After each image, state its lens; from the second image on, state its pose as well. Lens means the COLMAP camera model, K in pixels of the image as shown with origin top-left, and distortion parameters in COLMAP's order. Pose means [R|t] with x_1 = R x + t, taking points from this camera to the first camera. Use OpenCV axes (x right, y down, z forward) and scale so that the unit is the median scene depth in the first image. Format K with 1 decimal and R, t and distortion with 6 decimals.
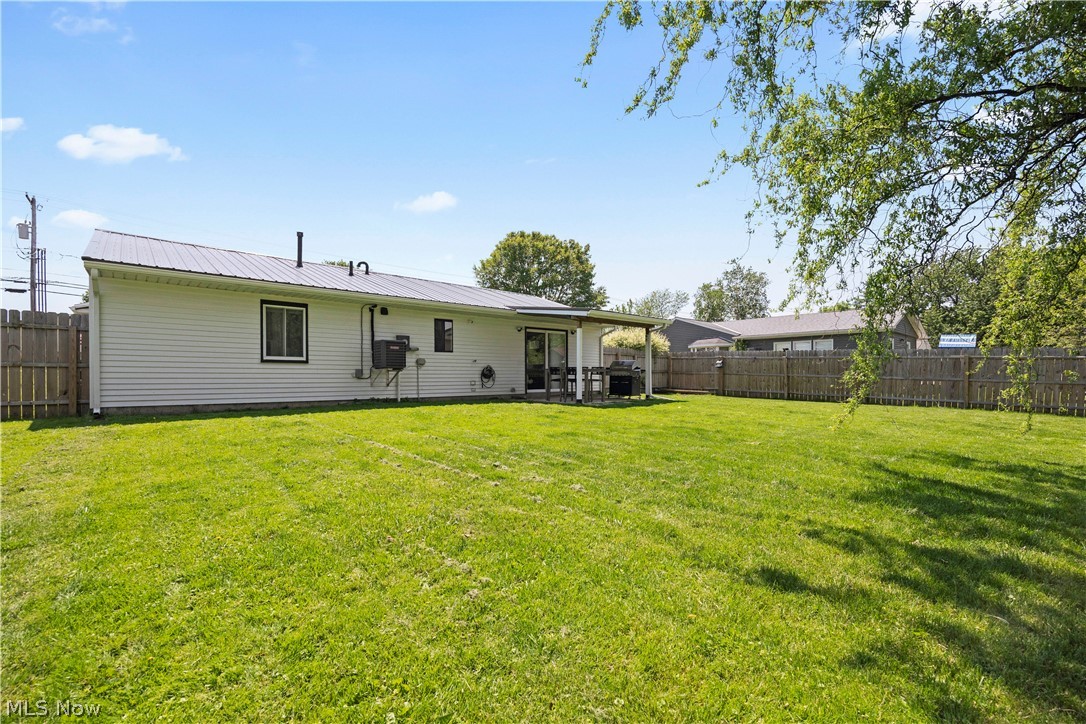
lens RADIAL K [[459.7, 0, 541.7], [0, 459.7, 366.2], [0, 0, 1]] dist [-0.020953, -0.000054]
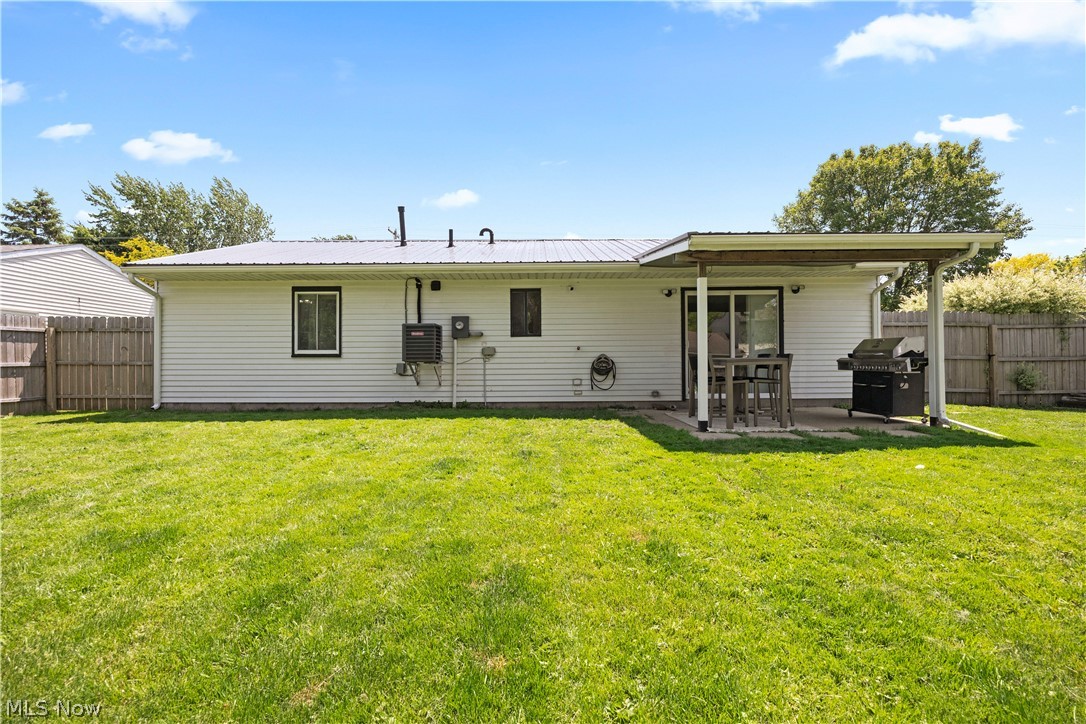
lens RADIAL K [[488.6, 0, 543.3], [0, 488.6, 356.1], [0, 0, 1]] dist [-0.005383, -0.000550]
pose [[0.743590, -0.014335, -0.668482, 0.321719], [0.019572, 0.999808, 0.000331, -0.001405], [0.668349, -0.013330, 0.743728, 0.523200]]
